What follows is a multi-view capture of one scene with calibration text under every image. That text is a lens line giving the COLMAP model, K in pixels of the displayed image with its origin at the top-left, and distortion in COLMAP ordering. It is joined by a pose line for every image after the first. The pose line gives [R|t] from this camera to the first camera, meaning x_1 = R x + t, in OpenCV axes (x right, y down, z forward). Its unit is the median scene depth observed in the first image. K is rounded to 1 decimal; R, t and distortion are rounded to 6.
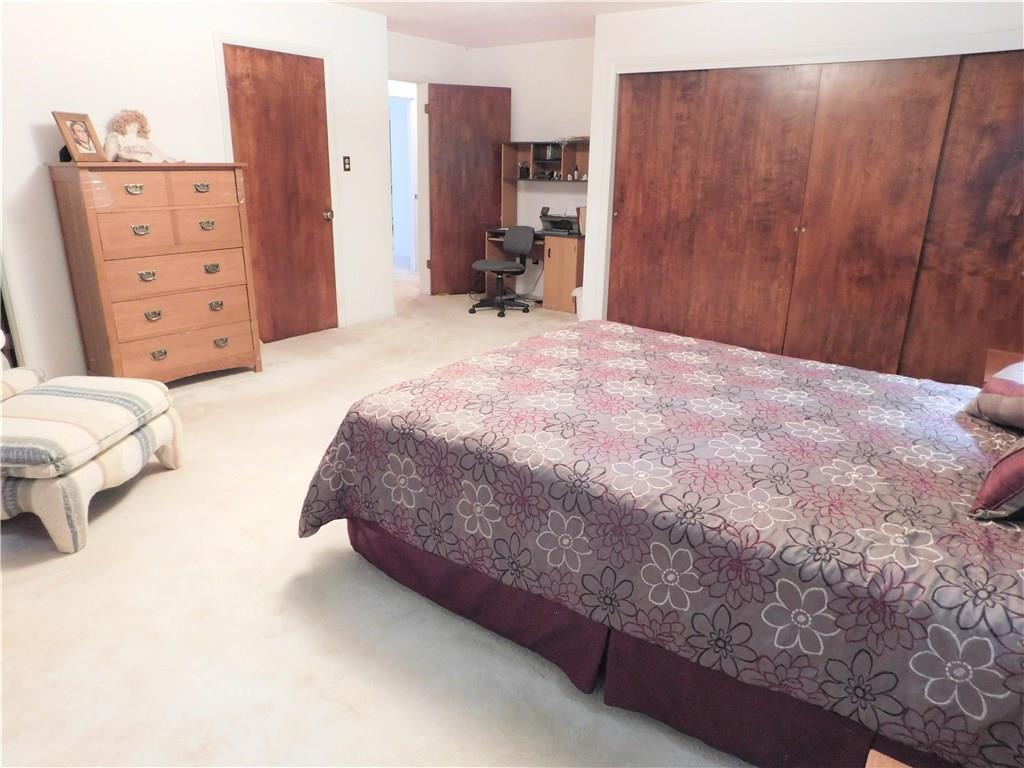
lens RADIAL K [[676.4, 0, 512.0], [0, 676.4, 384.0], [0, 0, 1]] dist [-0.076774, 0.057962]
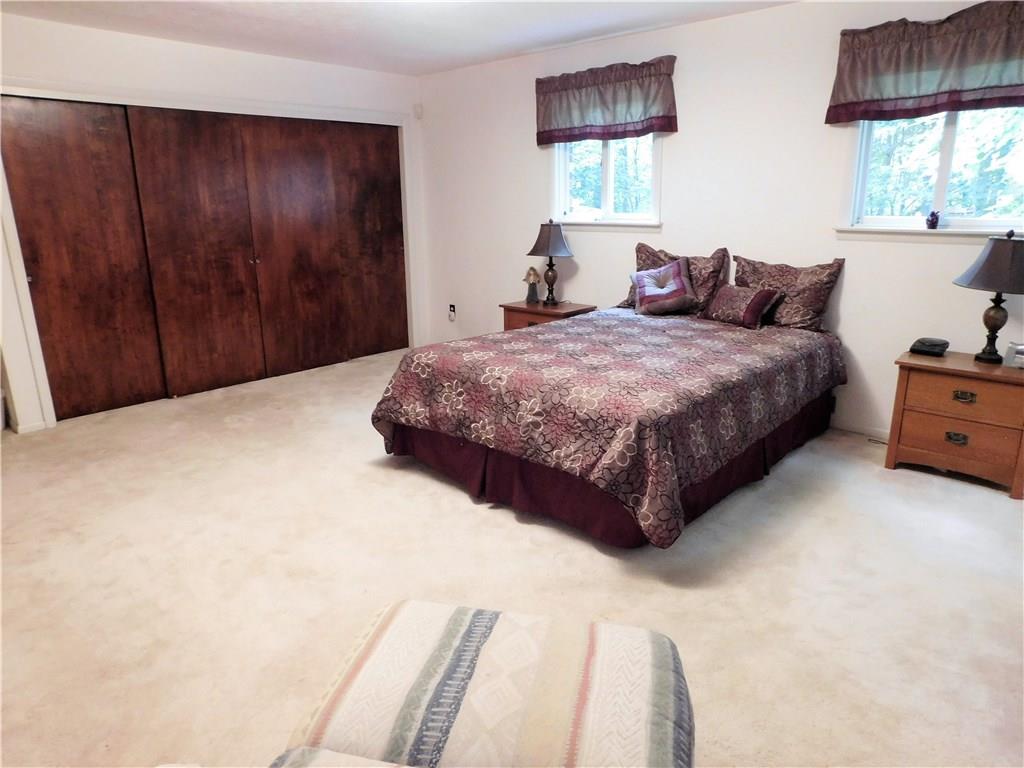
lens RADIAL K [[676.4, 0, 512.0], [0, 676.4, 384.0], [0, 0, 1]] dist [-0.076774, 0.057962]
pose [[0.109484, -0.285762, 0.952026, -0.603497], [0.323960, 0.915745, 0.237616, -0.165916], [-0.939714, 0.282403, 0.192835, 0.432498]]
